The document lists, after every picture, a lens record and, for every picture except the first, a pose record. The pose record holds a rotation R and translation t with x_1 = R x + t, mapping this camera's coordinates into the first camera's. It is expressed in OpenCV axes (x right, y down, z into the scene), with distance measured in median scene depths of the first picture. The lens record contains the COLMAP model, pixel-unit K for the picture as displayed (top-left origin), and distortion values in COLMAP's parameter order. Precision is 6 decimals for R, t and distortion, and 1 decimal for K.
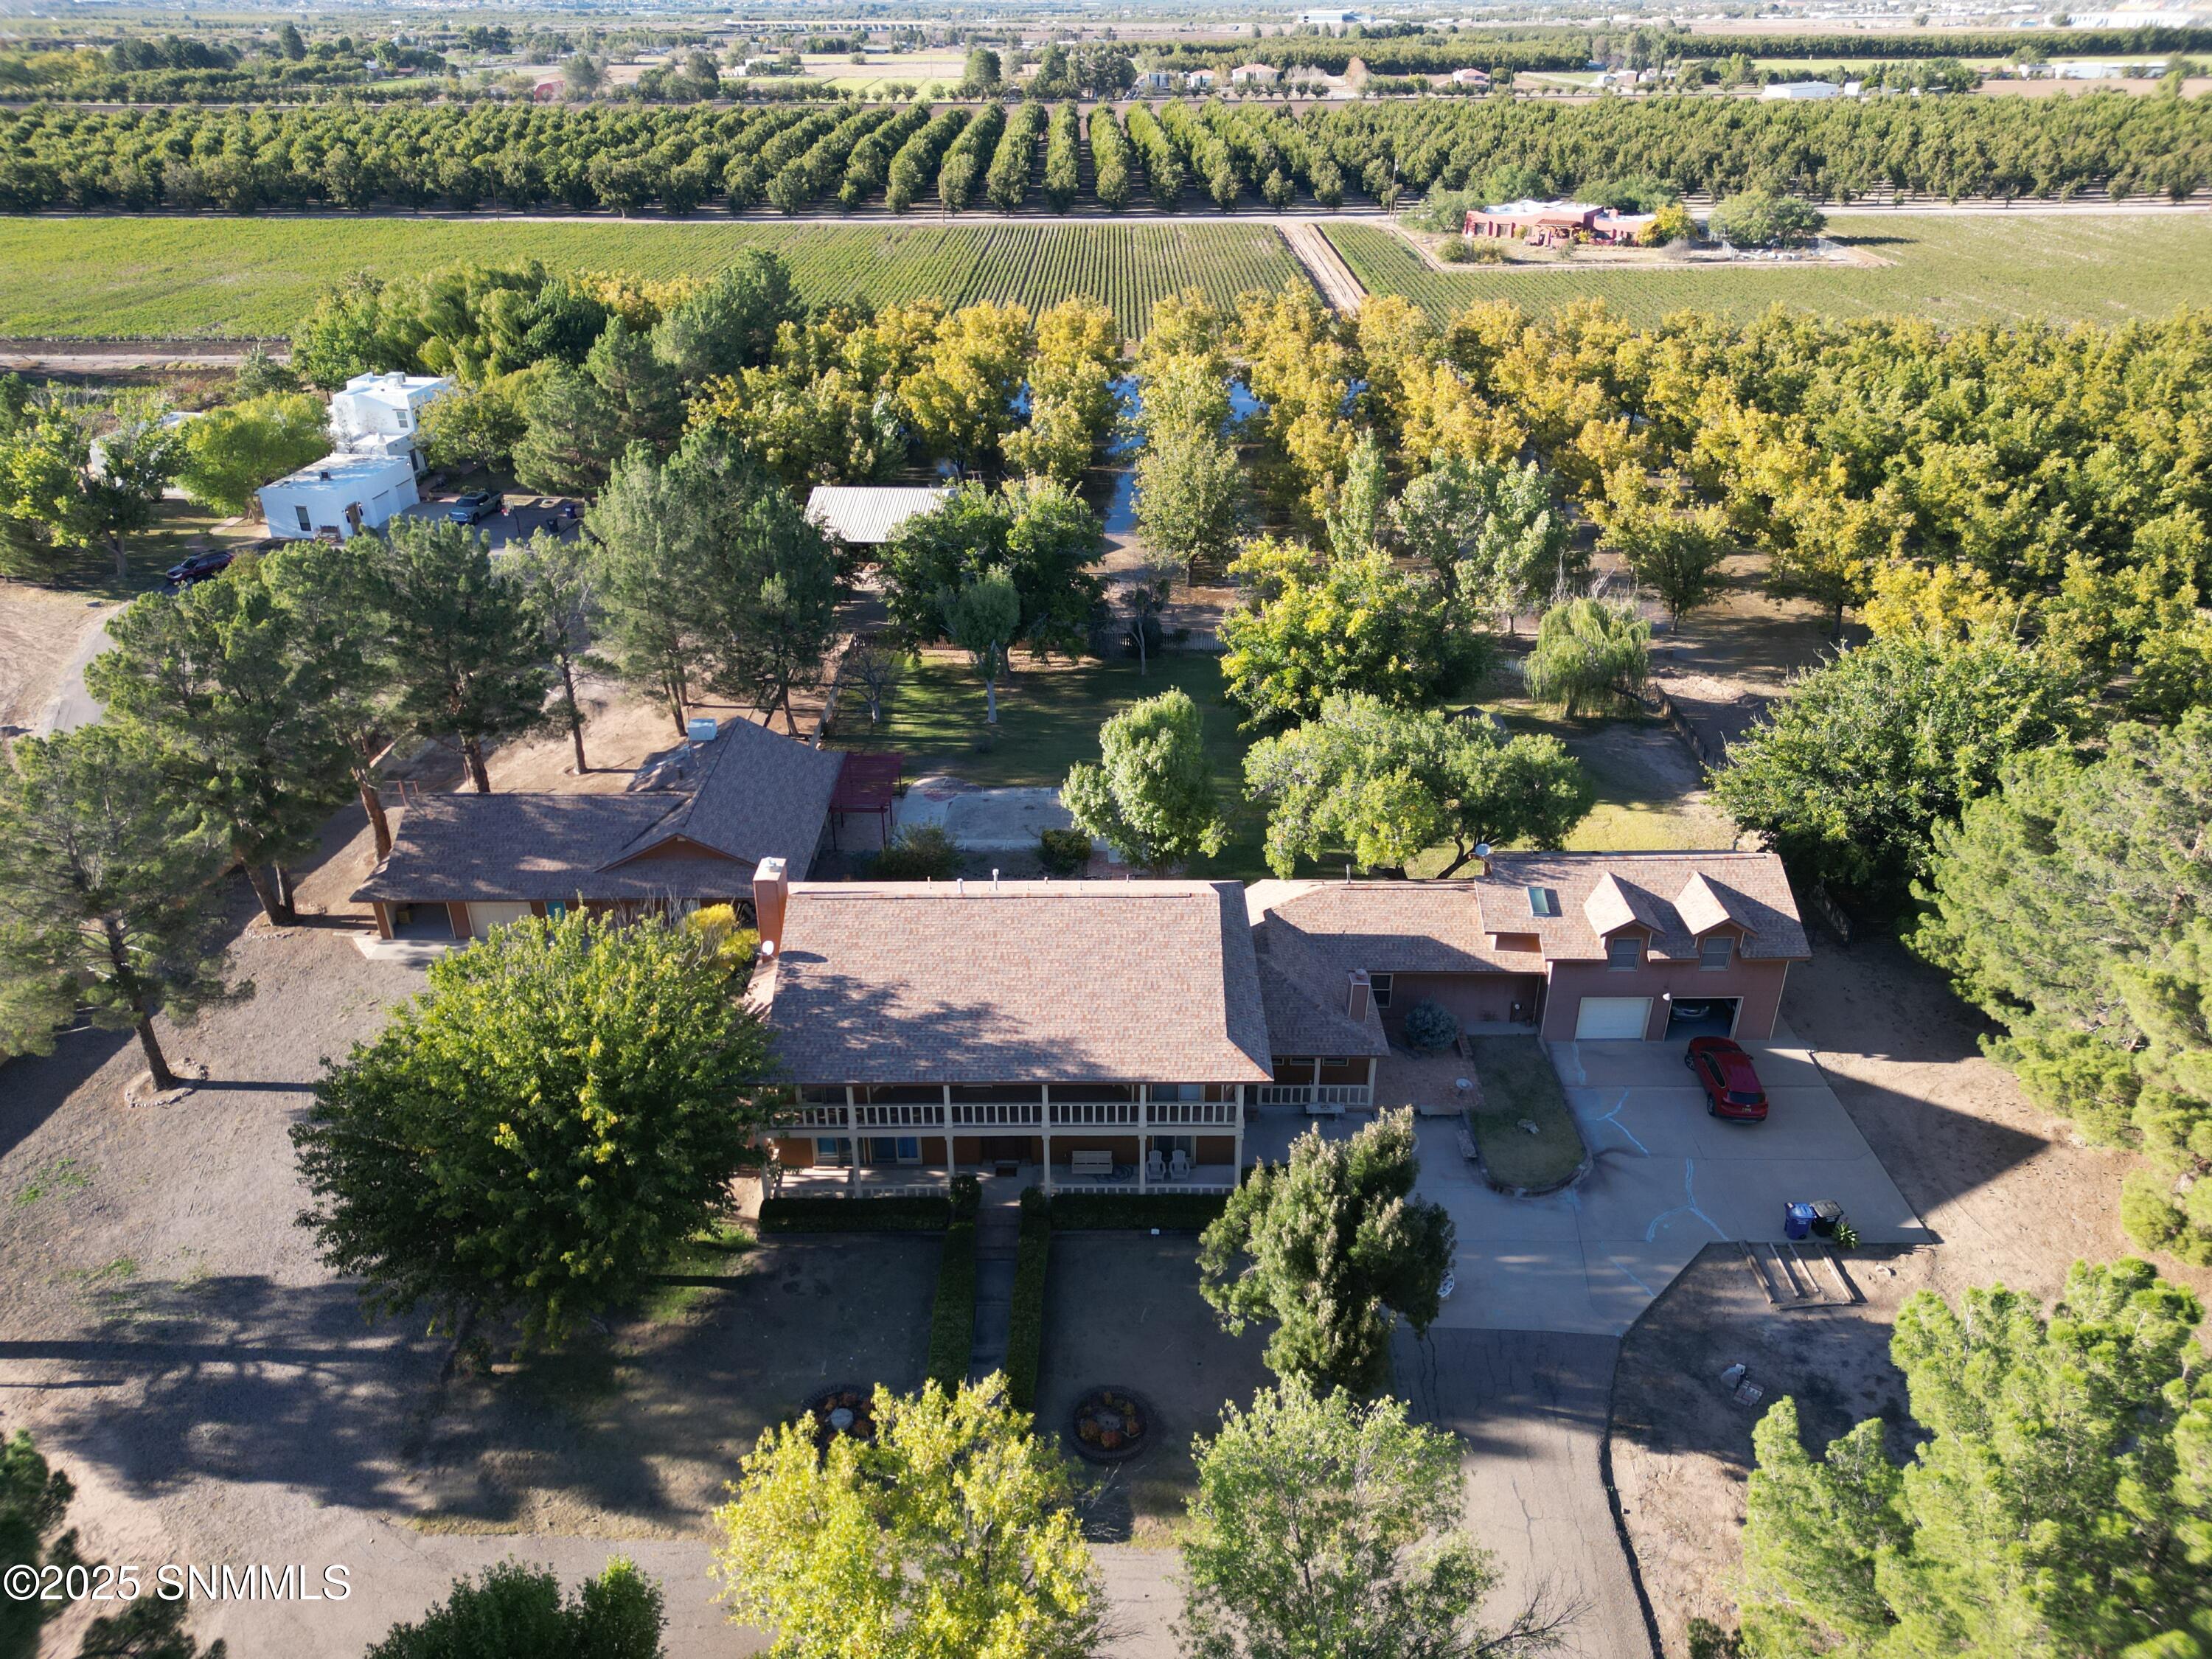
lens RADIAL K [[1552.7, 0, 1099.4], [0, 1552.7, 818.2], [0, 0, 1]] dist [0.068369, -0.060407]
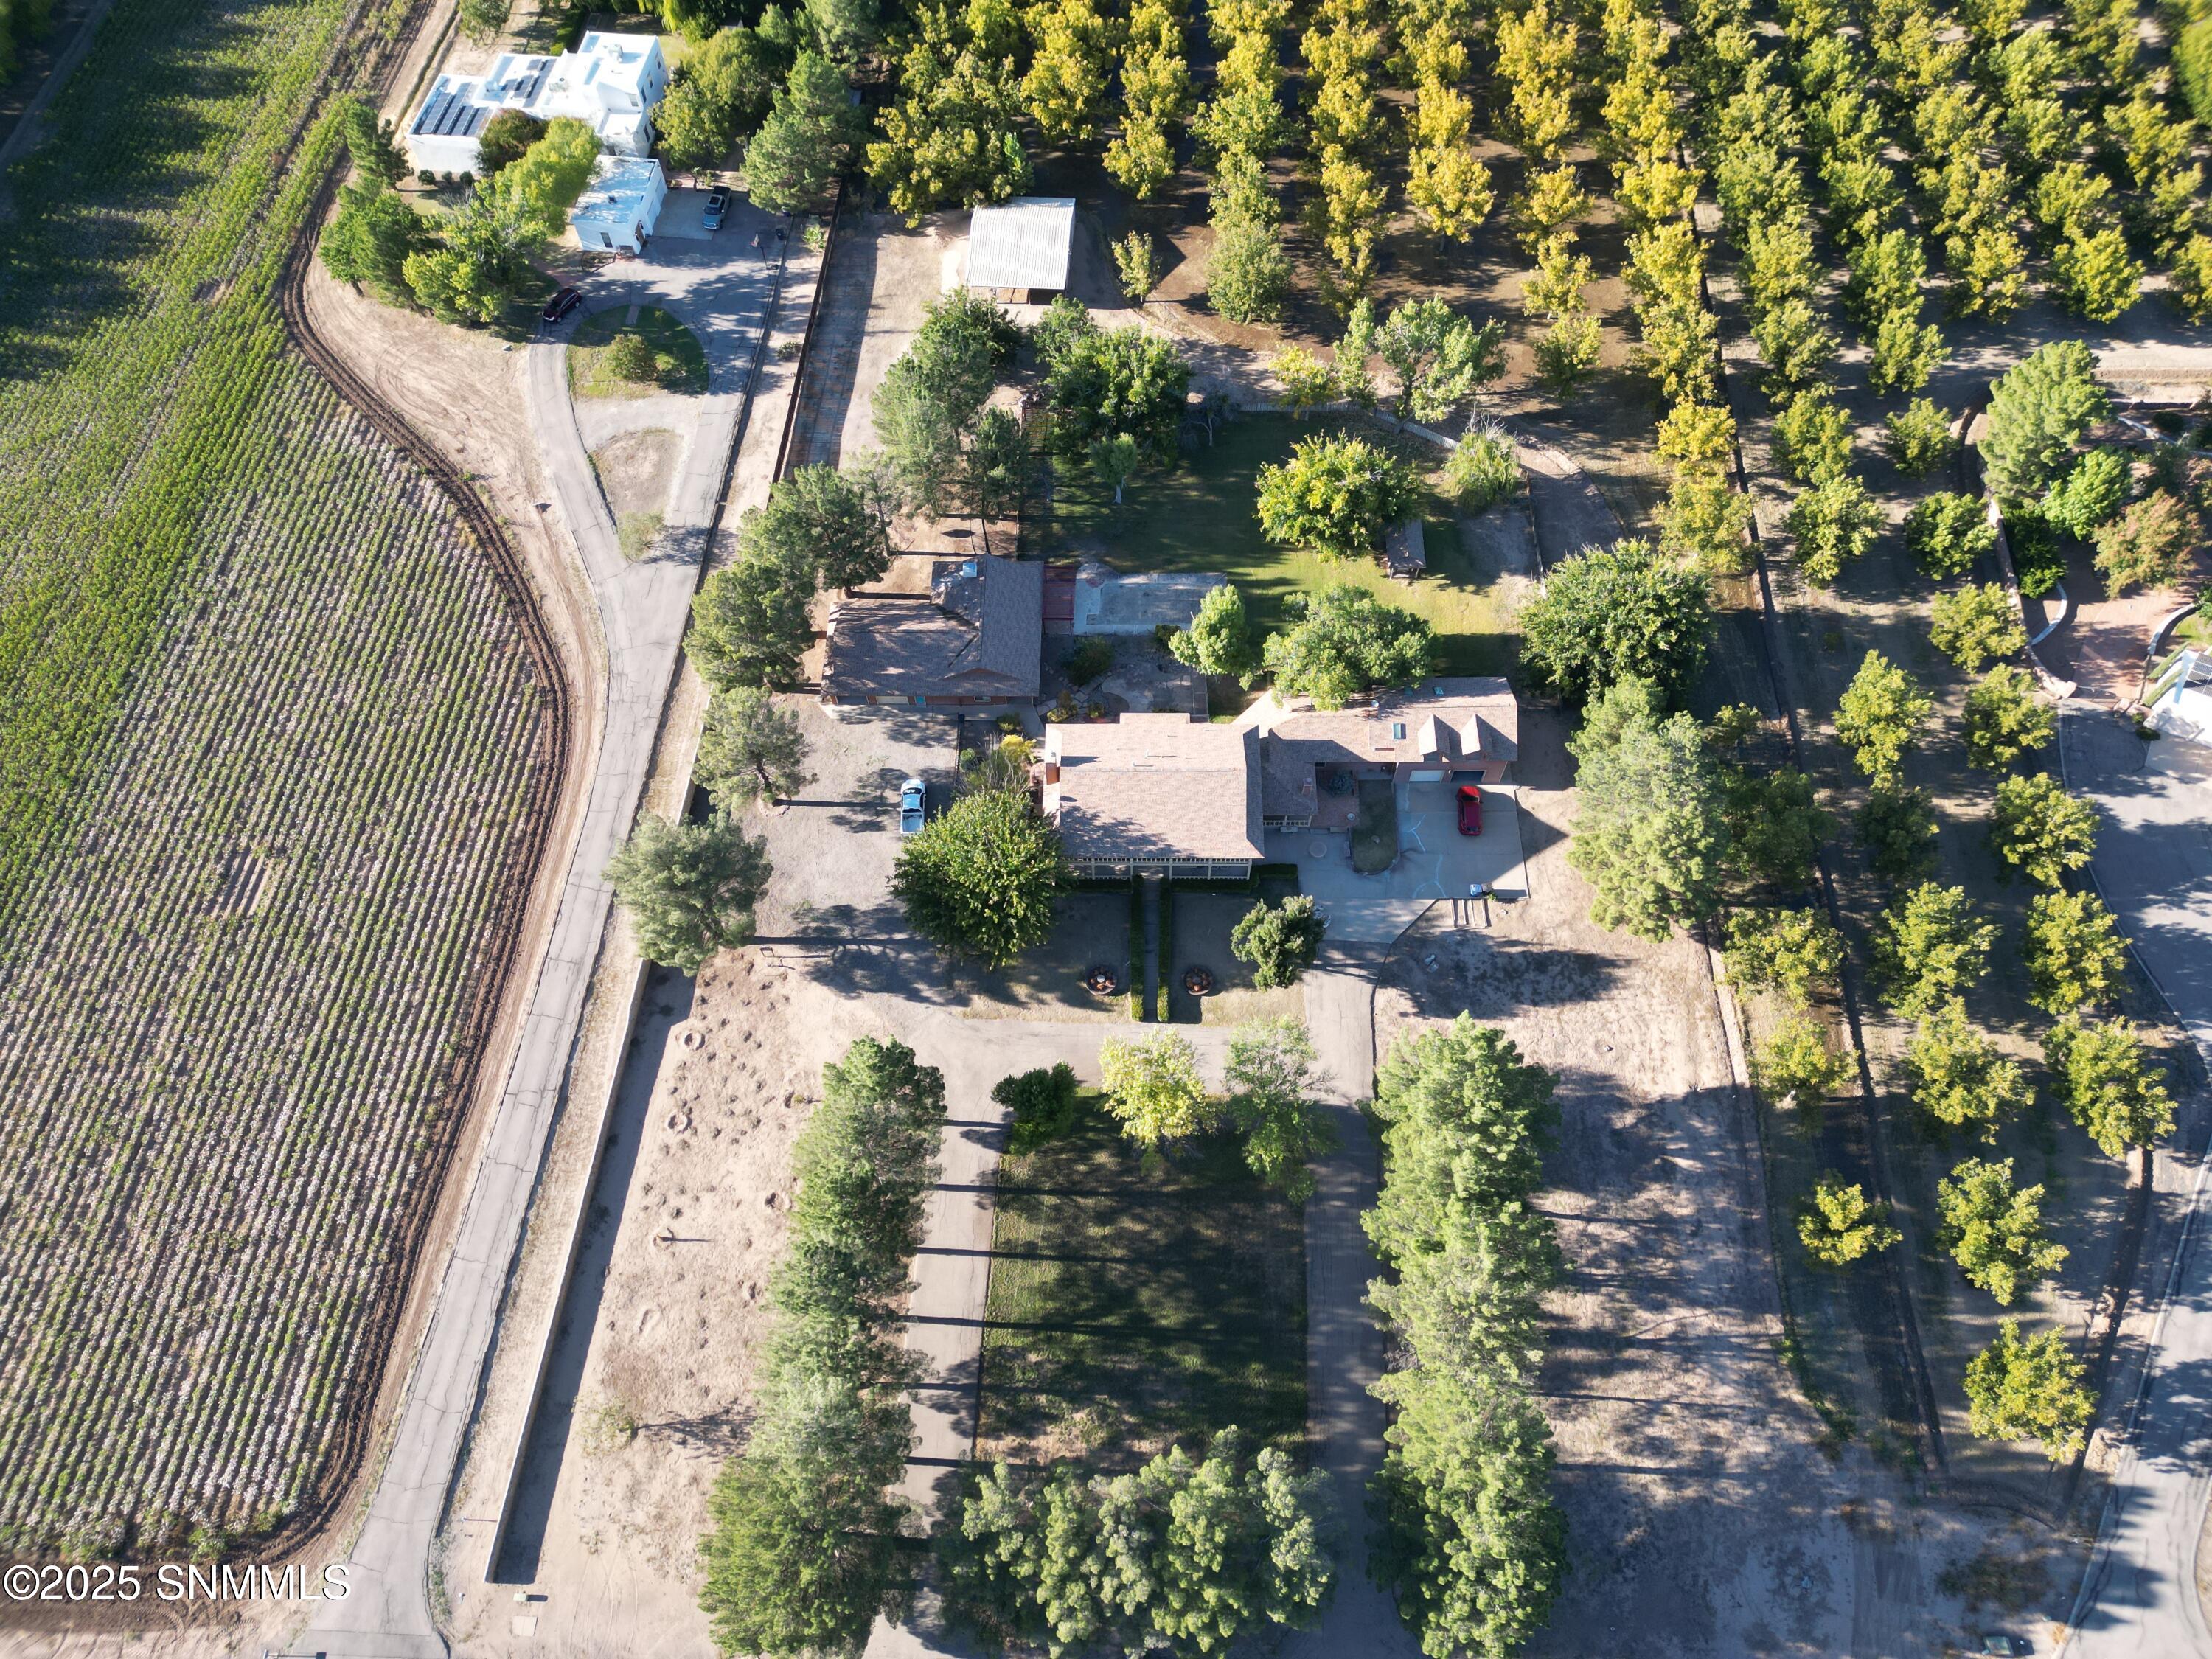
lens RADIAL K [[1552.7, 0, 1103.7], [0, 1552.7, 824.2], [0, 0, 1]] dist [0.068369, -0.060407]
pose [[0.999905, 0.002701, -0.013536, -0.059479], [0.005036, 0.841685, 0.539946, -0.644215], [0.012851, -0.539963, 0.841591, -0.563922]]
